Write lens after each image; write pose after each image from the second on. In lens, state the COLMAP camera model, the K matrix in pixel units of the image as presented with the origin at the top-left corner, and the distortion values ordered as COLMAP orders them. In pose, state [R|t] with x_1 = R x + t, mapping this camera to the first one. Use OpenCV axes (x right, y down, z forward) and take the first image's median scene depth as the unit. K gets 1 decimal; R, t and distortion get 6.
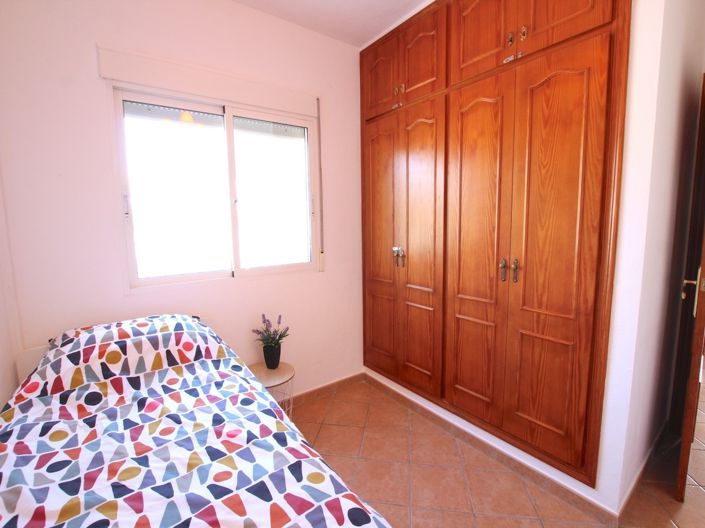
lens RADIAL K [[333.0, 0, 352.5], [0, 333.0, 264.0], [0, 0, 1]] dist [-0.000244, -0.000451]
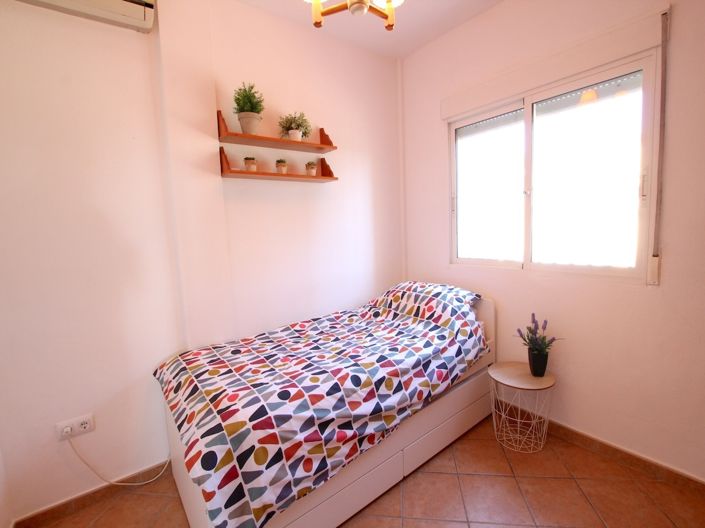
lens RADIAL K [[333.0, 0, 352.5], [0, 333.0, 264.0], [0, 0, 1]] dist [-0.000244, -0.000451]
pose [[0.026133, 0.137272, -0.990189, 0.706613], [-0.074365, 0.988049, 0.135013, -0.083374], [0.996889, 0.070107, 0.036028, 0.518221]]
